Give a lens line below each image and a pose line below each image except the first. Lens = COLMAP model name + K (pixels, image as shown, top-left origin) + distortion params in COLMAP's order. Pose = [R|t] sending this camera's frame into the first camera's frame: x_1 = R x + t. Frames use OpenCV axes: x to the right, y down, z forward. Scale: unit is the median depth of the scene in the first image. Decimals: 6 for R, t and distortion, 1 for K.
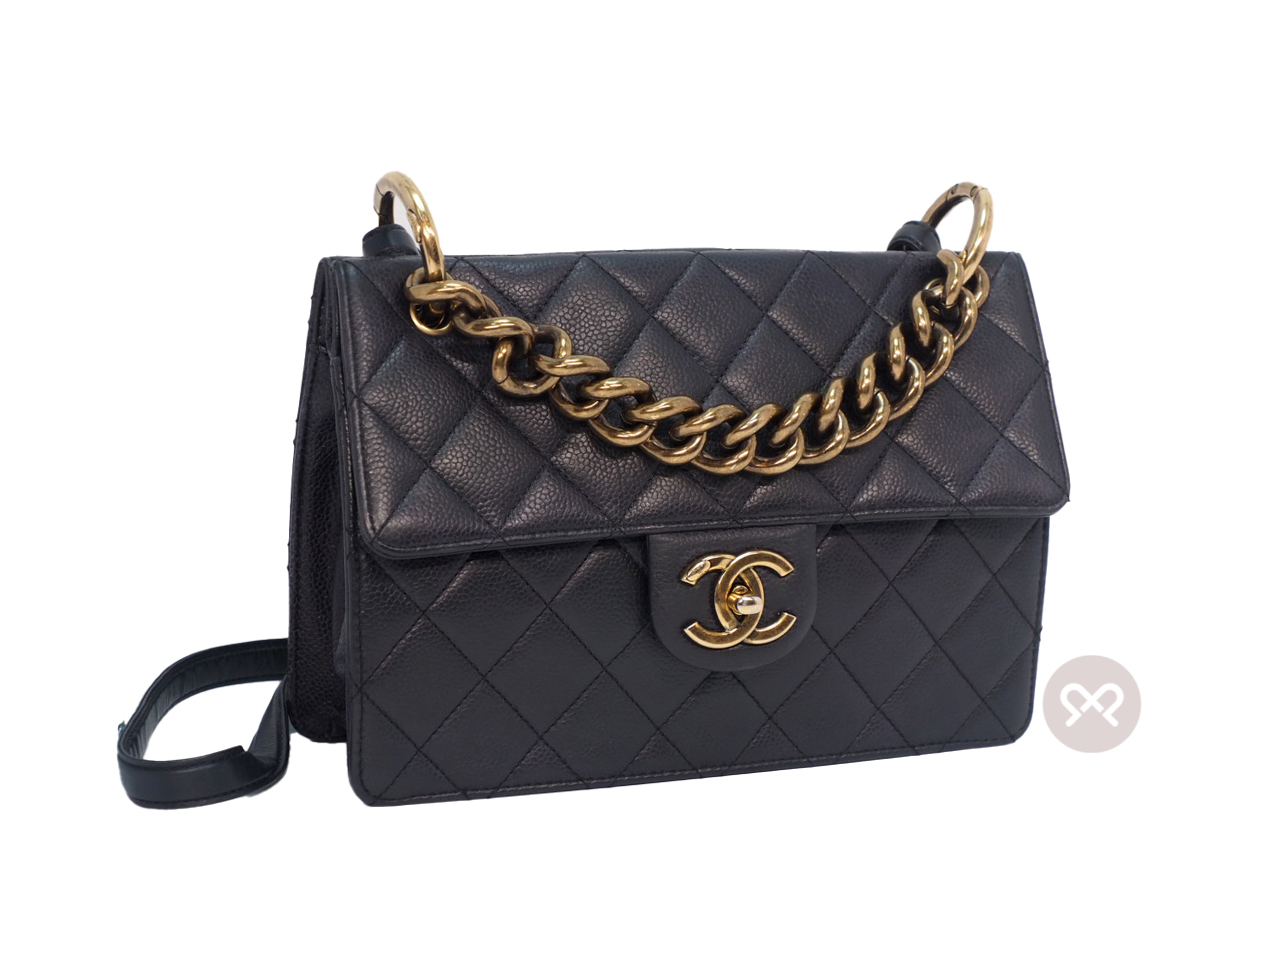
lens RADIAL K [[2763.2, 0, 640.0], [0, 2763.2, 480.0], [0, 0, 1]] dist [-0.013995, -0.051241]
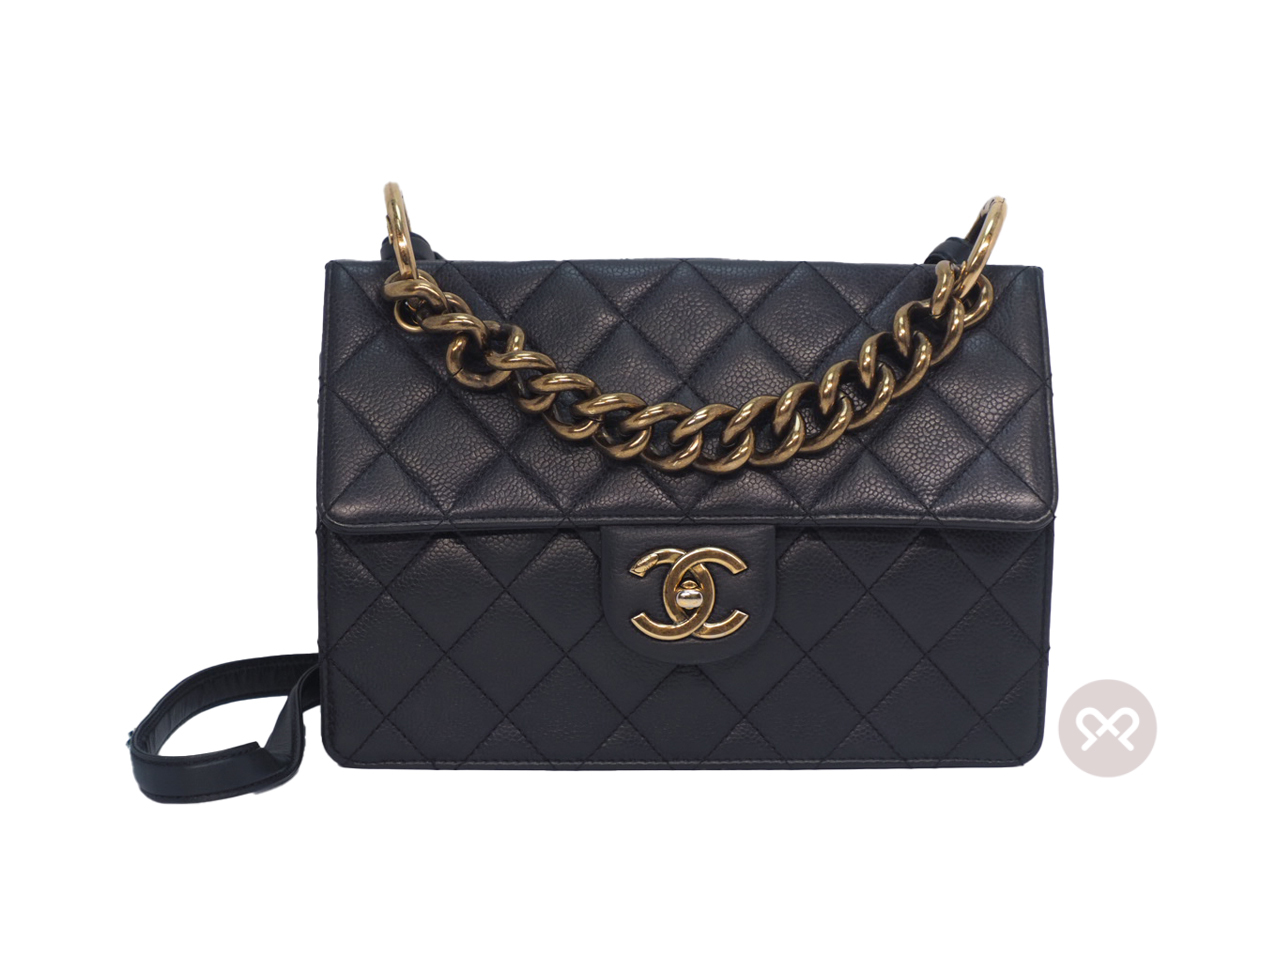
lens RADIAL K [[2763.2, 0, 640.0], [0, 2763.2, 480.0], [0, 0, 1]] dist [-0.013995, -0.051241]
pose [[0.928205, 0.032300, -0.370664, 0.398212], [-0.048571, 0.998219, -0.034644, 0.037370], [0.368885, 0.050160, 0.928121, 0.038246]]
